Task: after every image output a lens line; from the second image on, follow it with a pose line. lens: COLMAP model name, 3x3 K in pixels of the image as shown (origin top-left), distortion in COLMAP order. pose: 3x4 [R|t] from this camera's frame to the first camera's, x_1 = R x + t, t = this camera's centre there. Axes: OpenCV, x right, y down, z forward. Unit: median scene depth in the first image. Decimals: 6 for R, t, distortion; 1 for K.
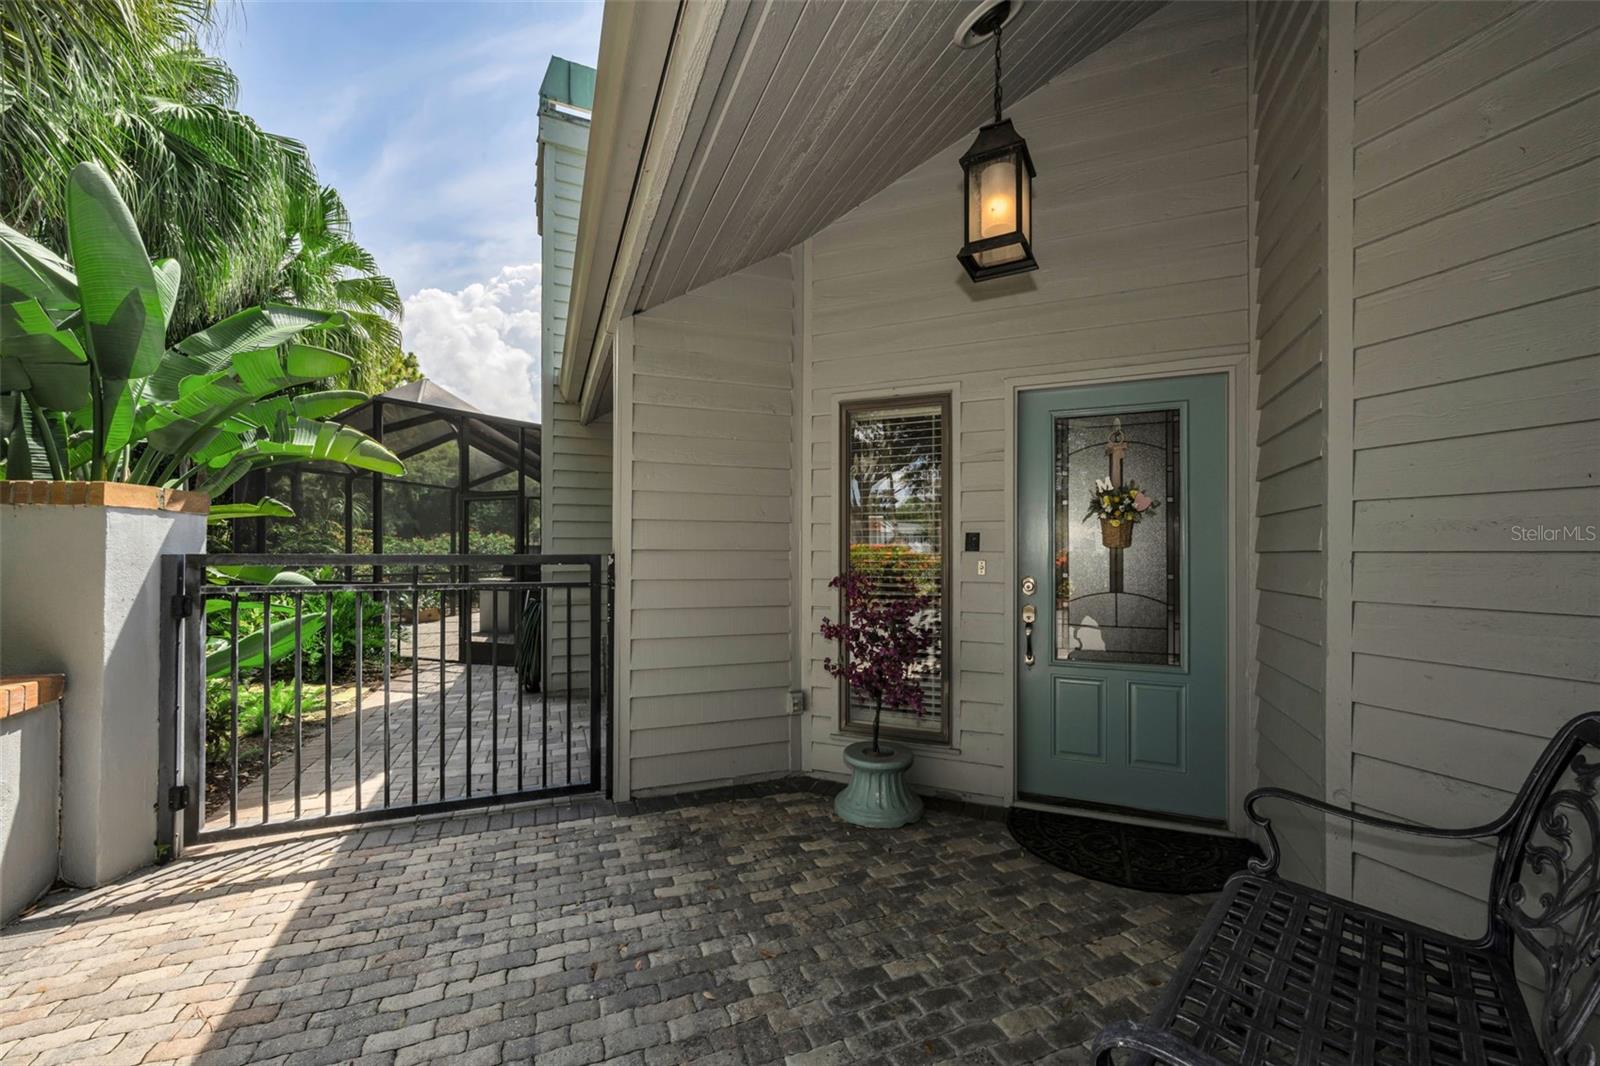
lens RADIAL K [[631.9, 0, 797.5], [0, 631.9, 539.2], [0, 0, 1]] dist [-0.000219, 0.000057]
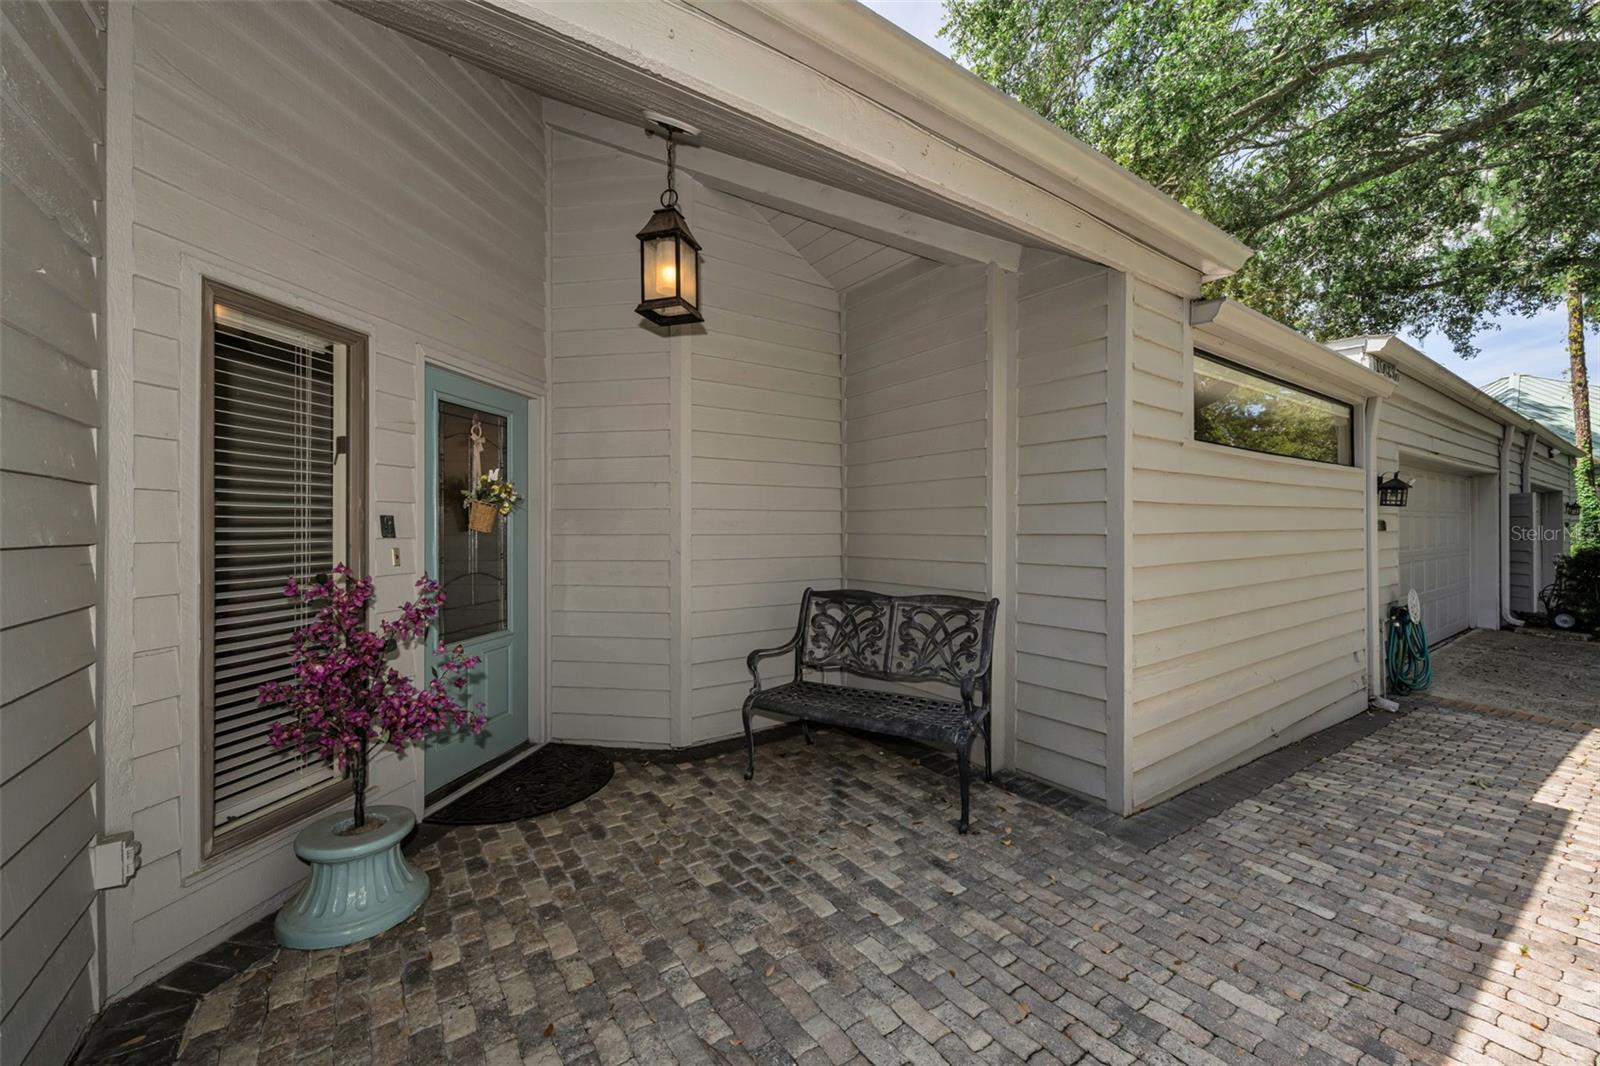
lens RADIAL K [[636.5, 0, 794.8], [0, 636.5, 524.2], [0, 0, 1]] dist [0.000056, 0.000152]
pose [[-0.208412, 0.002849, 0.978037, -0.756252], [-0.009276, 0.999945, -0.004889, 0.000032], [-0.977997, -0.010092, -0.208374, 0.769875]]
